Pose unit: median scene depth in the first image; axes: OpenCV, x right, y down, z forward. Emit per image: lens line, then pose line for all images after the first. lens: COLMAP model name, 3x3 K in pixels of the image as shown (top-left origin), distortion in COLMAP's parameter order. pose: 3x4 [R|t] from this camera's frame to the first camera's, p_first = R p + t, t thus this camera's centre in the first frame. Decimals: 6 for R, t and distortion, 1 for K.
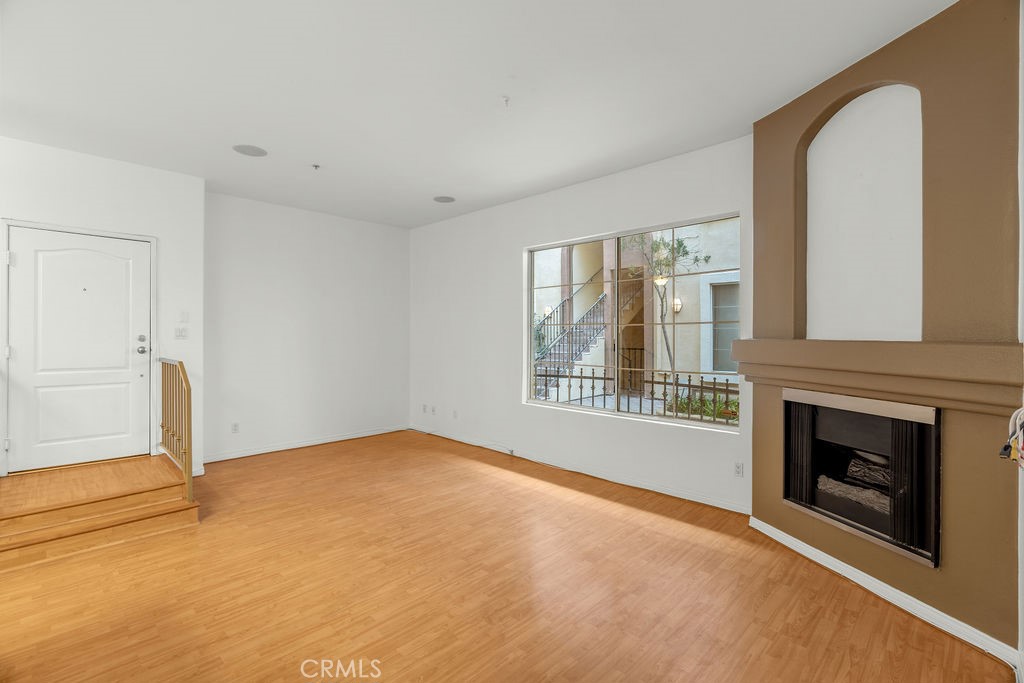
lens RADIAL K [[467.2, 0, 508.3], [0, 467.2, 335.7], [0, 0, 1]] dist [-0.004588, 0.000822]
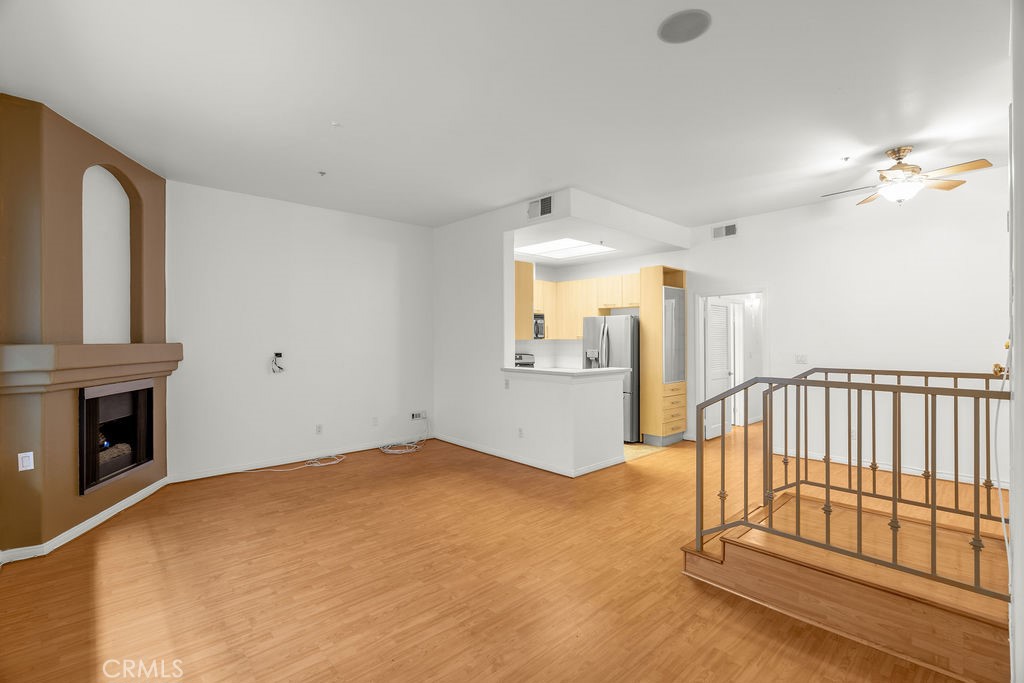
lens RADIAL K [[464.7, 0, 512.0], [0, 464.7, 341.5], [0, 0, 1]] dist [-0.008218, -0.000248]
pose [[-0.999111, 0.003468, 0.042016, -0.427186], [0.003799, 0.999962, 0.007791, -0.002669], [-0.041987, 0.007944, -0.999087, 1.910606]]
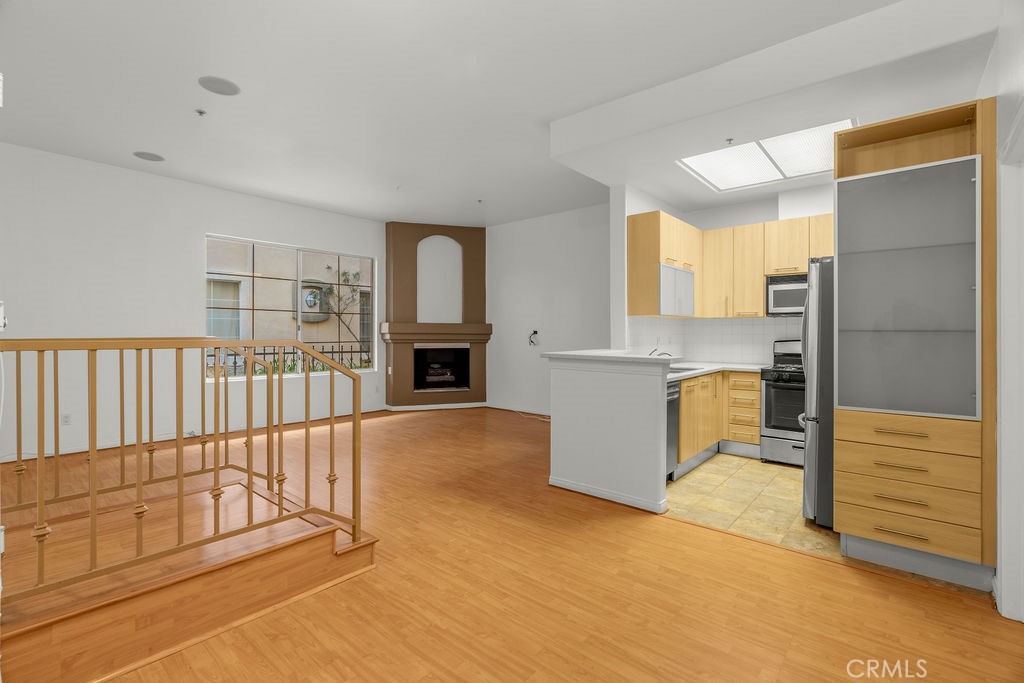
lens RADIAL K [[467.2, 0, 508.3], [0, 467.2, 335.7], [0, 0, 1]] dist [-0.004588, 0.000822]
pose [[-0.073353, -0.007212, 0.997280, -1.709473], [-0.000399, 0.999974, 0.007202, 0.052463], [-0.997306, 0.000130, -0.073354, 0.651046]]
